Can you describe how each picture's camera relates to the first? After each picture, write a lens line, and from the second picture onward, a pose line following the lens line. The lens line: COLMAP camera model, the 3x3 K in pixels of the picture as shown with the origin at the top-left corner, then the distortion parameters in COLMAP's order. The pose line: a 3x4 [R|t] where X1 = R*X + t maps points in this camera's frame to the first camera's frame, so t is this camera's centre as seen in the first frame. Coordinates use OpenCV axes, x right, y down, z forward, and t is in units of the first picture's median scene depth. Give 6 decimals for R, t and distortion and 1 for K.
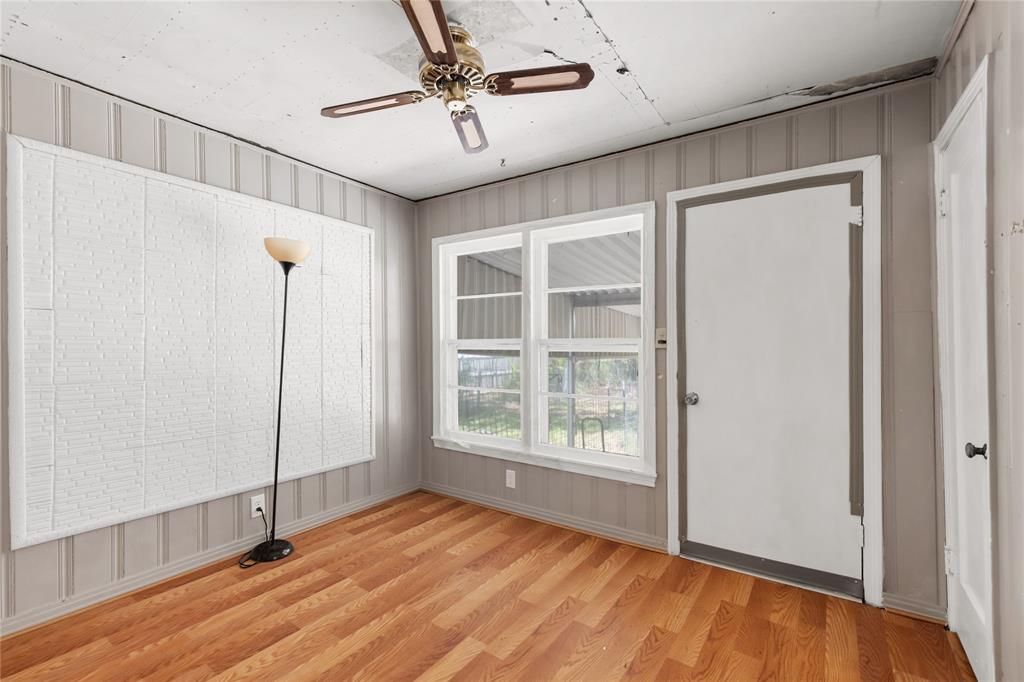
lens RADIAL K [[457.1, 0, 512.0], [0, 457.1, 341.0], [0, 0, 1]] dist [0.001392, -0.000053]
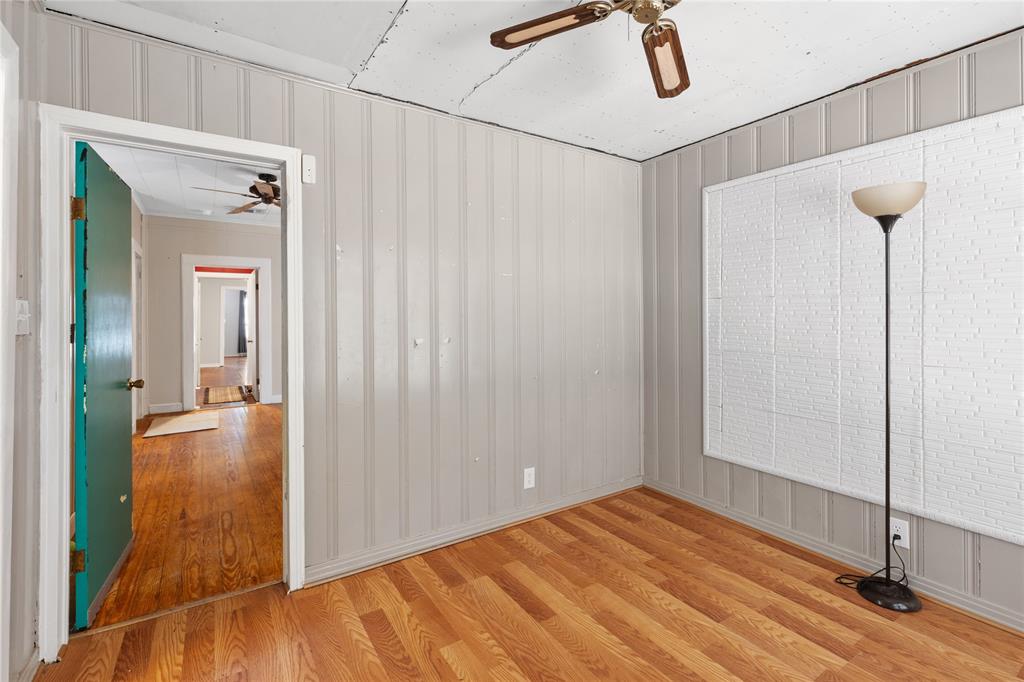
lens RADIAL K [[463.3, 0, 509.8], [0, 463.3, 315.5], [0, 0, 1]] dist [0.002072, -0.000337]
pose [[-0.382826, -0.008201, -0.923784, 0.502981], [-0.001949, 0.999966, -0.008070, -0.000953], [0.923818, -0.001288, -0.382829, 0.812320]]
